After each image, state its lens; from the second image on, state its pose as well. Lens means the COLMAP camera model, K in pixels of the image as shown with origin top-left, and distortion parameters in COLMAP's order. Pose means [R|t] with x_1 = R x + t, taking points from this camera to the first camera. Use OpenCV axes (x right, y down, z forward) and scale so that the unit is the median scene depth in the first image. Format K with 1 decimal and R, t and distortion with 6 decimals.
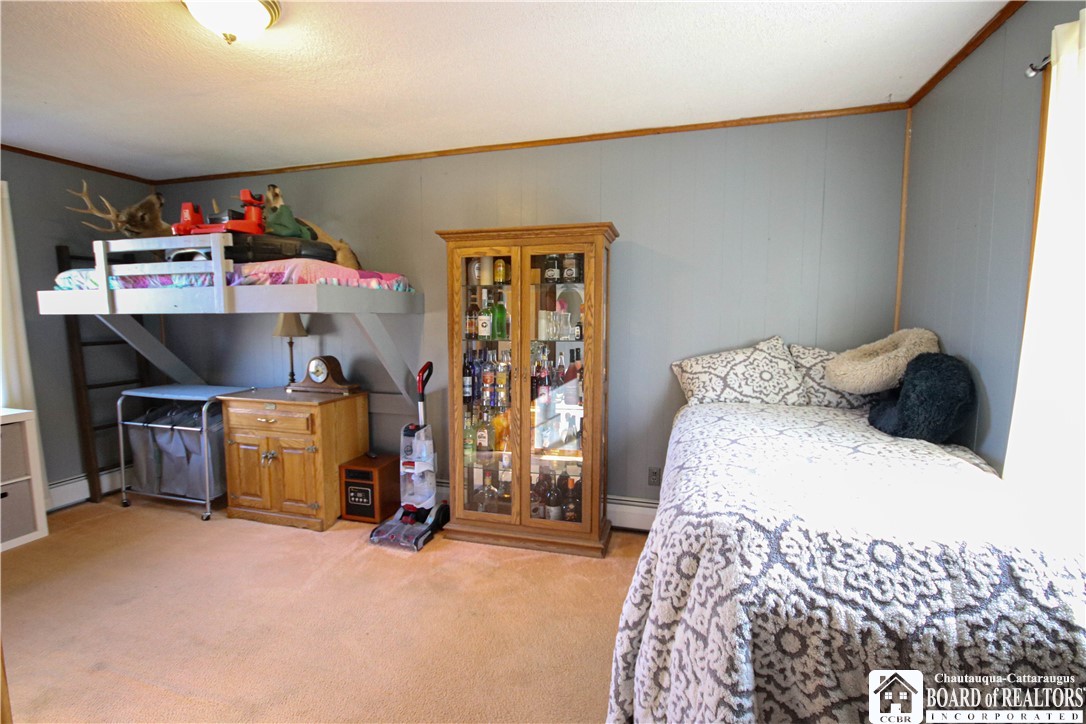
lens RADIAL K [[500.1, 0, 539.4], [0, 500.1, 367.8], [0, 0, 1]] dist [-0.003742, -0.001306]
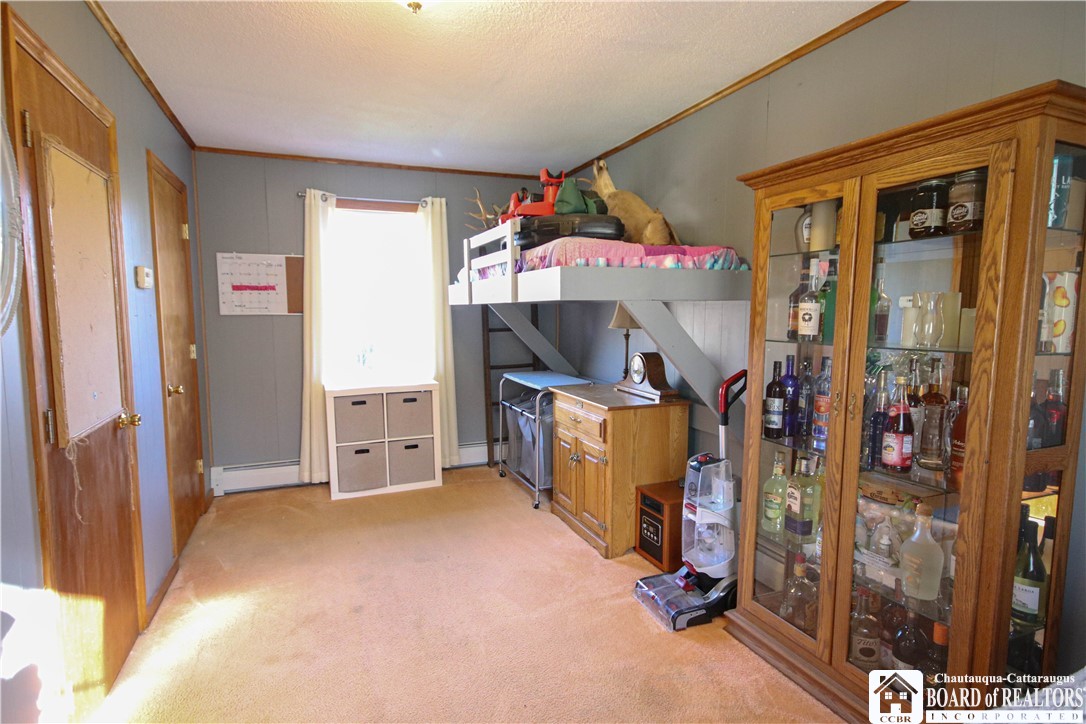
lens RADIAL K [[573.6, 0, 541.1], [0, 573.6, 368.3], [0, 0, 1]] dist [-0.002291, 0.017738]
pose [[0.618322, 0.080177, -0.781825, 0.235108], [-0.073697, 0.996314, 0.043889, -0.029147], [0.782462, 0.030480, 0.621952, 0.298972]]
